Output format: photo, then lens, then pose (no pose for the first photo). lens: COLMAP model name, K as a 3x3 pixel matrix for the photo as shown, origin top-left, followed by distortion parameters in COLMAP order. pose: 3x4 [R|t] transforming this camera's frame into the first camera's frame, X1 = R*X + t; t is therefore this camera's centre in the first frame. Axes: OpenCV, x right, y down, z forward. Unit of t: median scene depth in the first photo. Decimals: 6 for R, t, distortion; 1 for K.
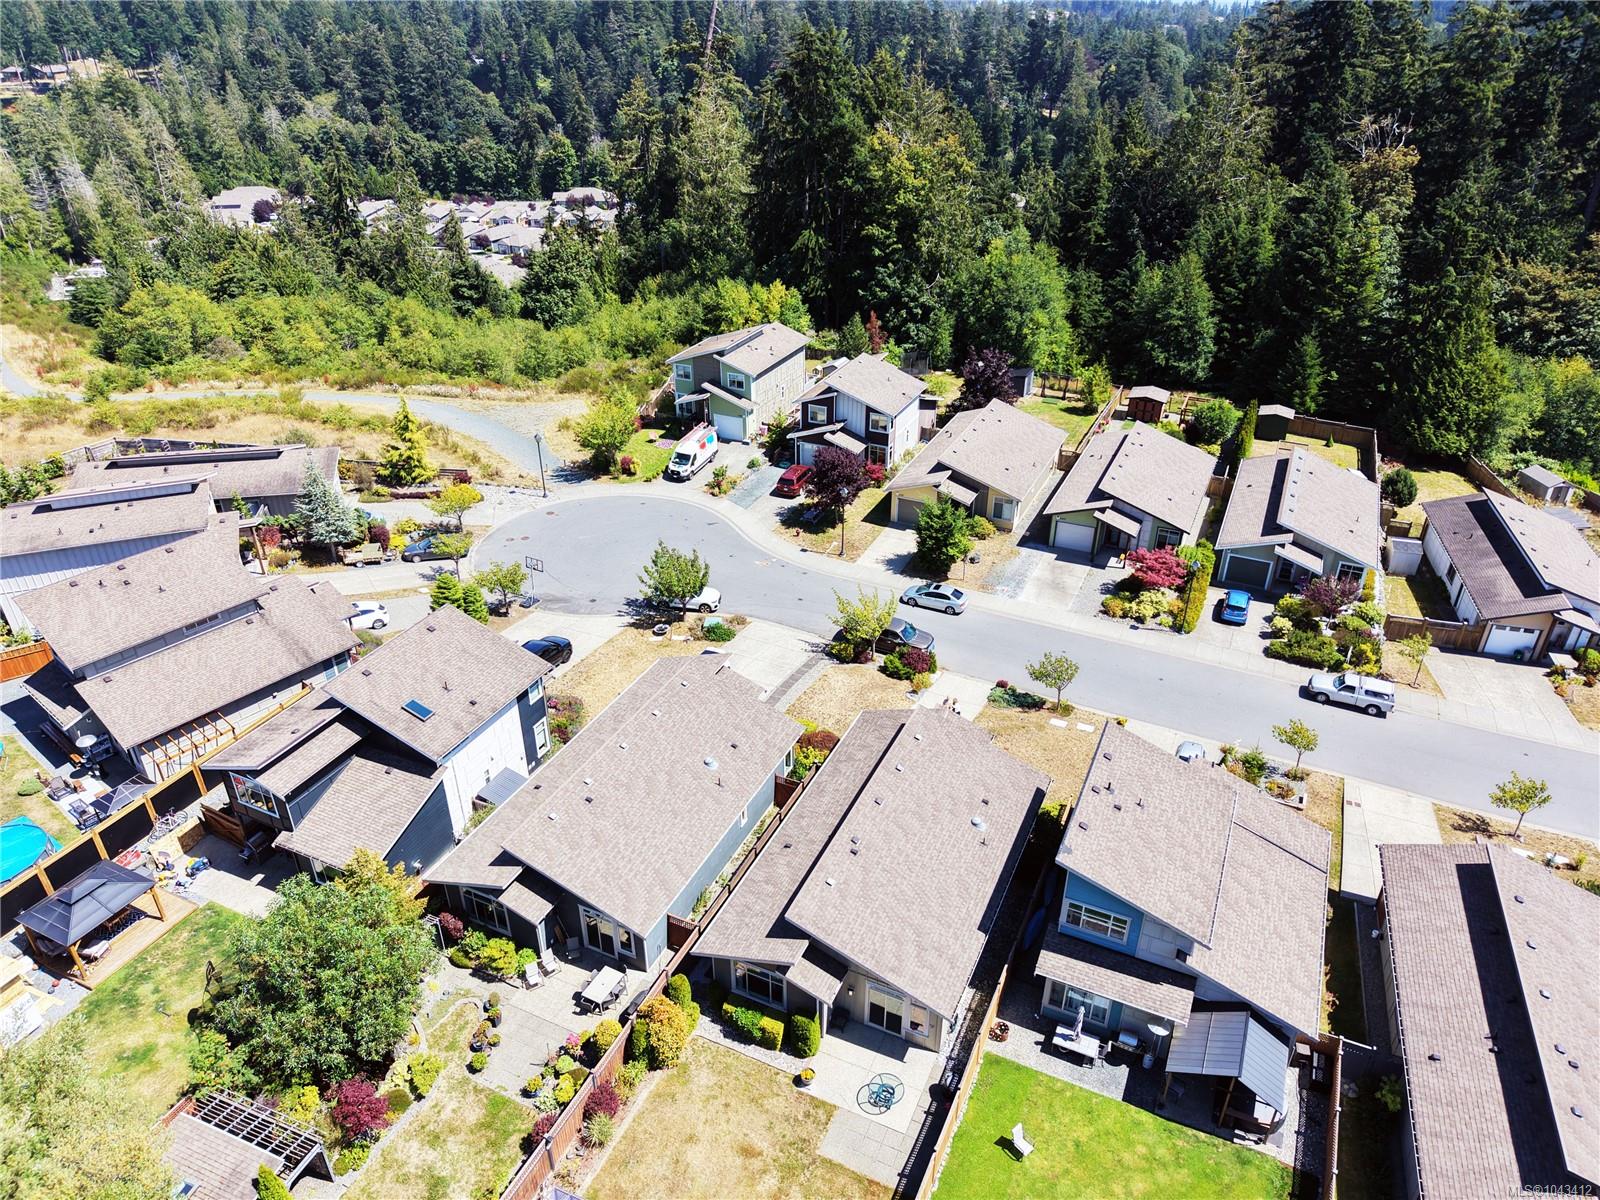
lens RADIAL K [[1127.4, 0, 809.2], [0, 1127.4, 600.5], [0, 0, 1]] dist [0.043250, -0.056501]
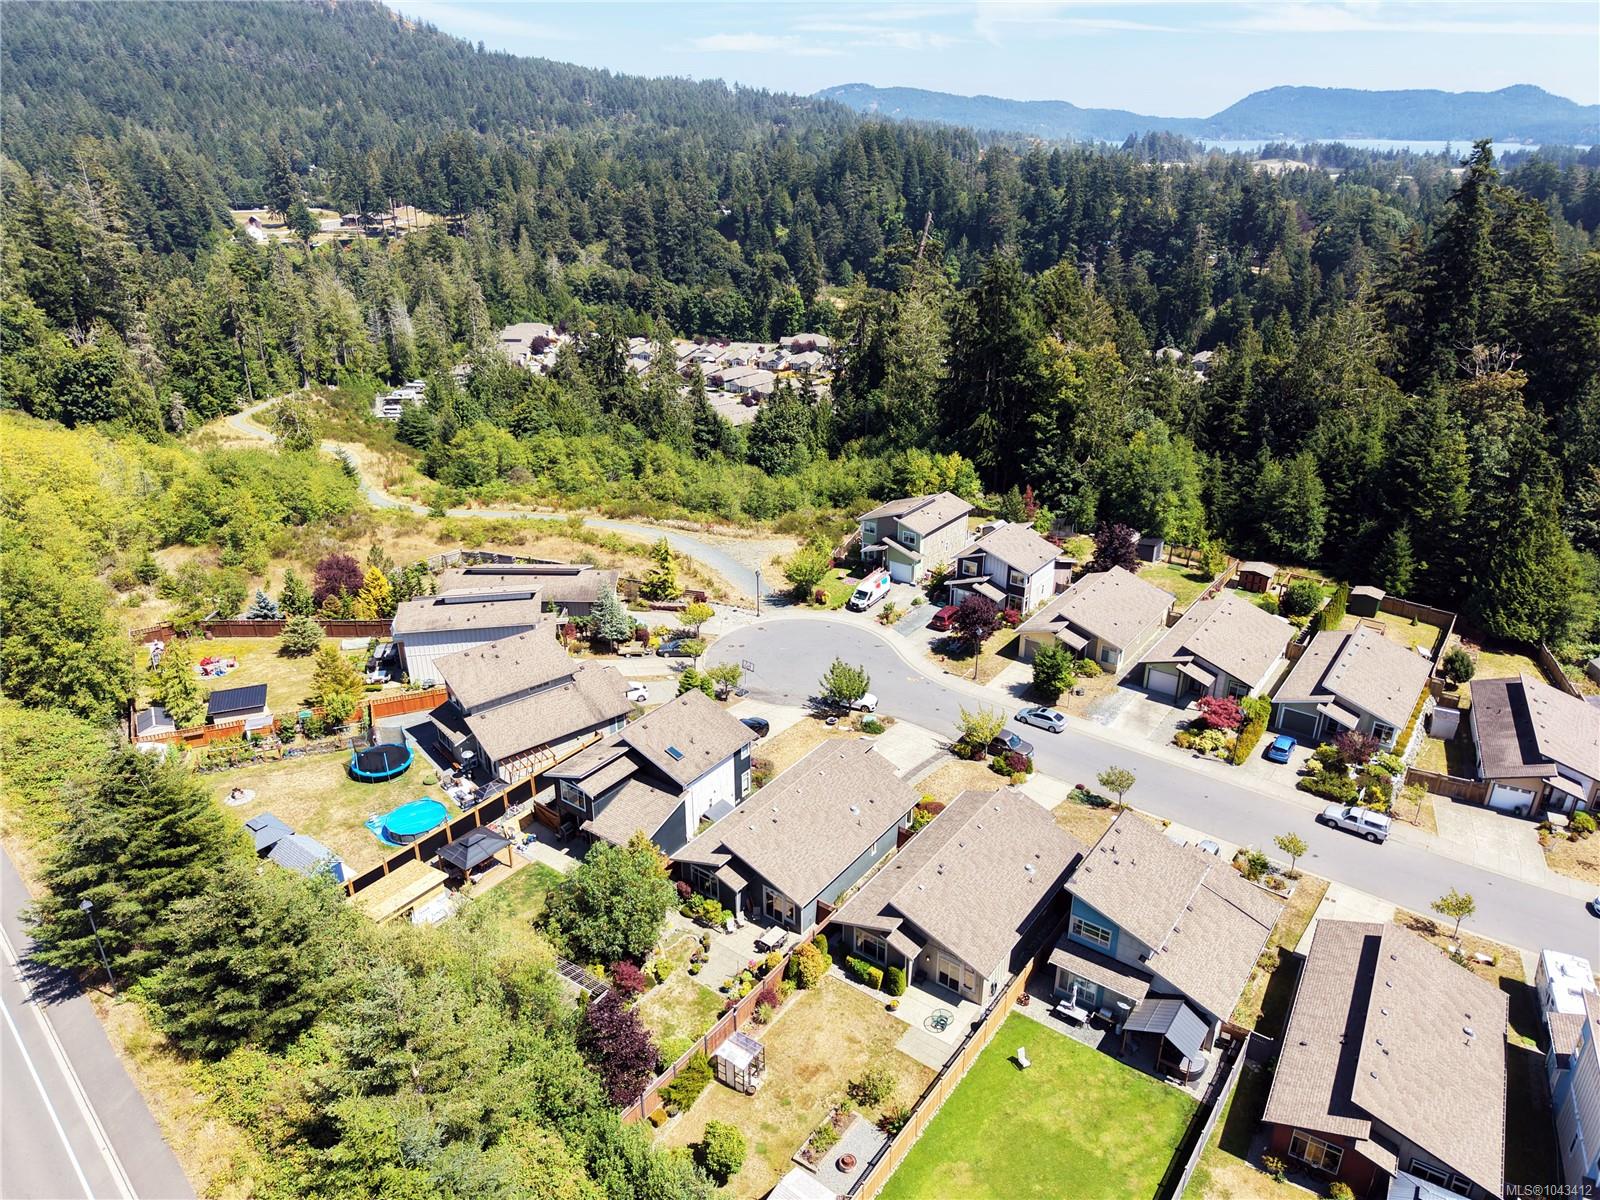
lens RADIAL K [[1127.4, 0, 809.2], [0, 1127.4, 600.5], [0, 0, 1]] dist [0.043250, -0.056501]
pose [[0.982659, 0.078229, -0.168112, 0.051394], [-0.094778, 0.991166, -0.092776, 0.008098], [0.159370, 0.107100, 0.981392, -0.317051]]
